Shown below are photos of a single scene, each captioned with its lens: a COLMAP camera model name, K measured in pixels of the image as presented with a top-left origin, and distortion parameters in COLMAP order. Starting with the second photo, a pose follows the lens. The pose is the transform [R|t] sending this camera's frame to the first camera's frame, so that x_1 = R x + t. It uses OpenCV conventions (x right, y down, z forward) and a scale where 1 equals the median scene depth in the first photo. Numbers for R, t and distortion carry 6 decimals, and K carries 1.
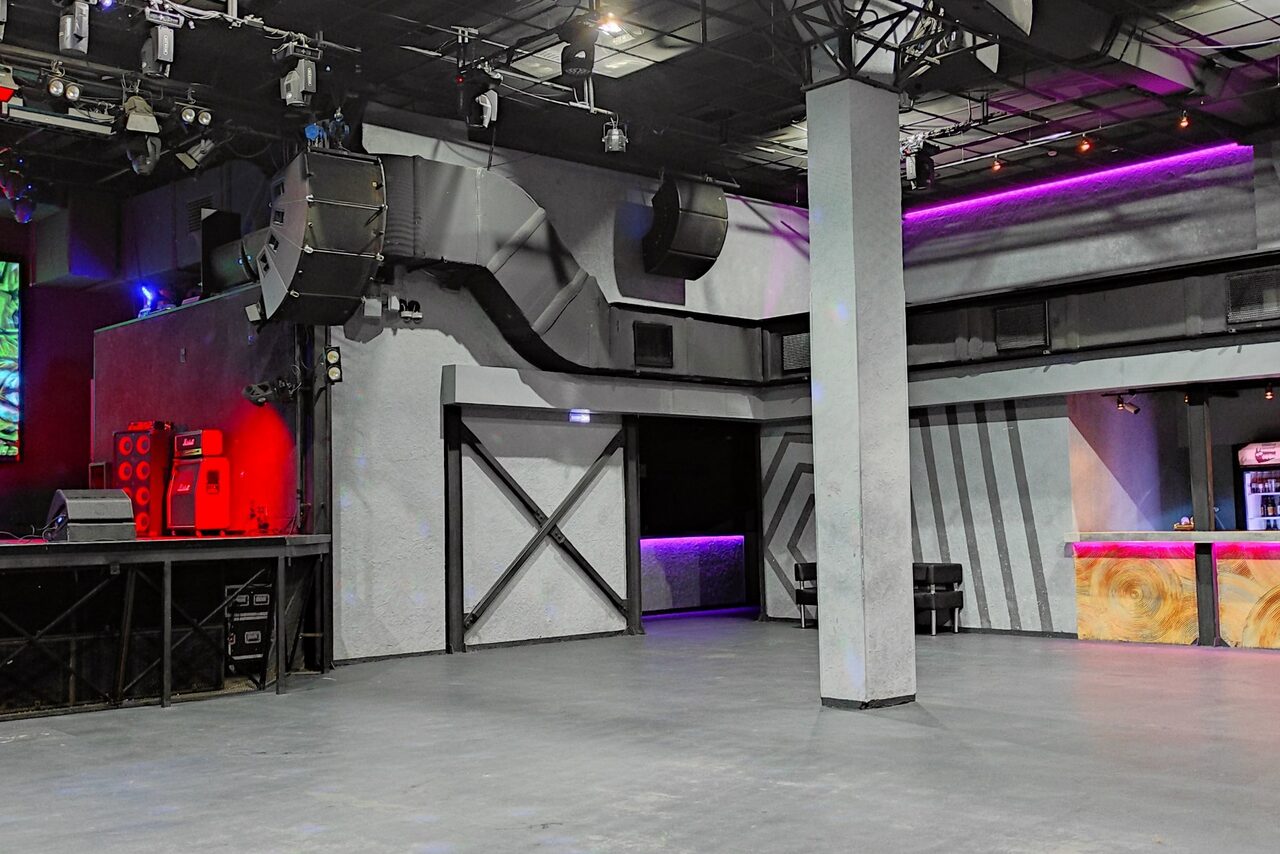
lens RADIAL K [[1384.3, 0, 640.0], [0, 1384.3, 427.0], [0, 0, 1]] dist [0.059918, -0.038080]
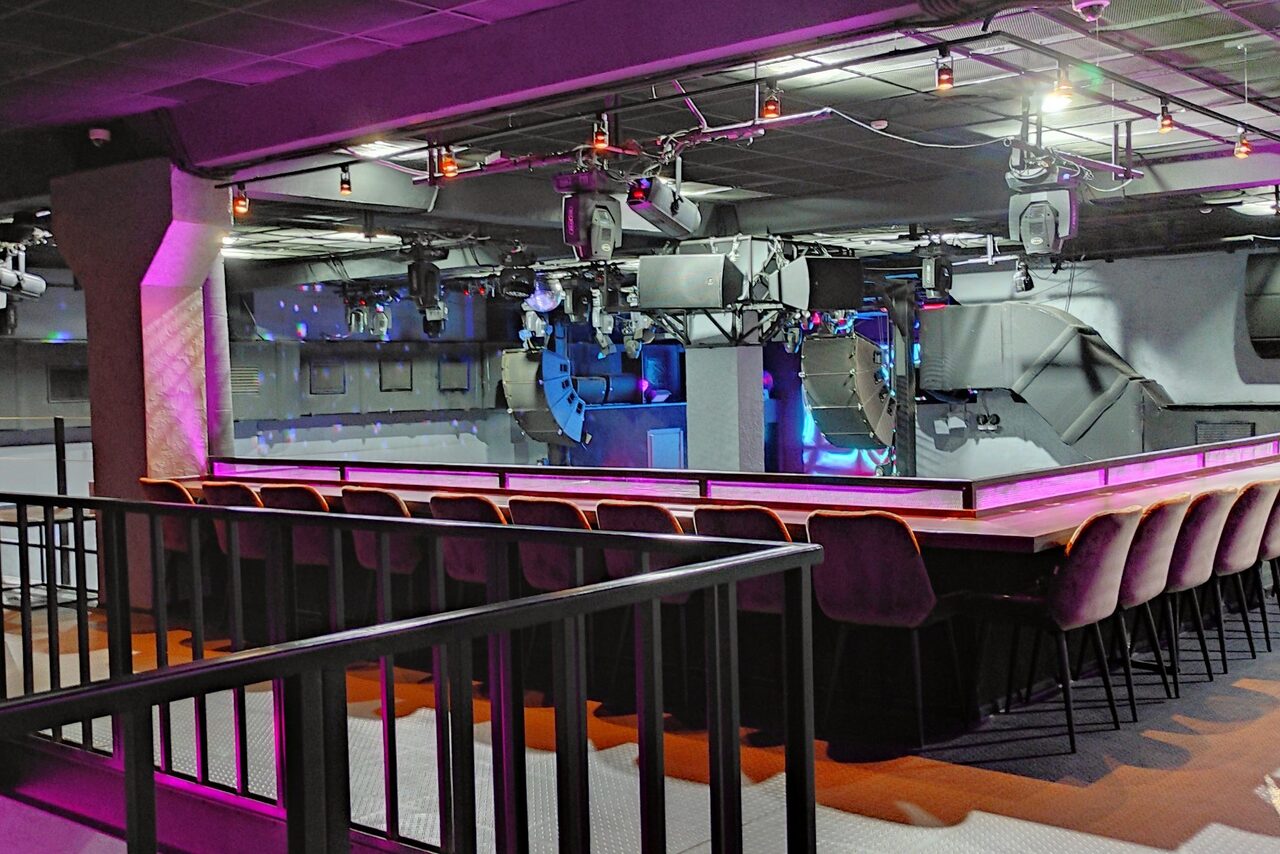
lens RADIAL K [[1384.3, 0, 640.0], [0, 1384.3, 427.0], [0, 0, 1]] dist [0.059918, -0.038080]
pose [[0.122300, 0.051020, -0.991181, 0.980208], [0.084649, 0.994503, 0.061636, -0.178258], [0.988877, -0.091441, 0.117309, 0.551669]]
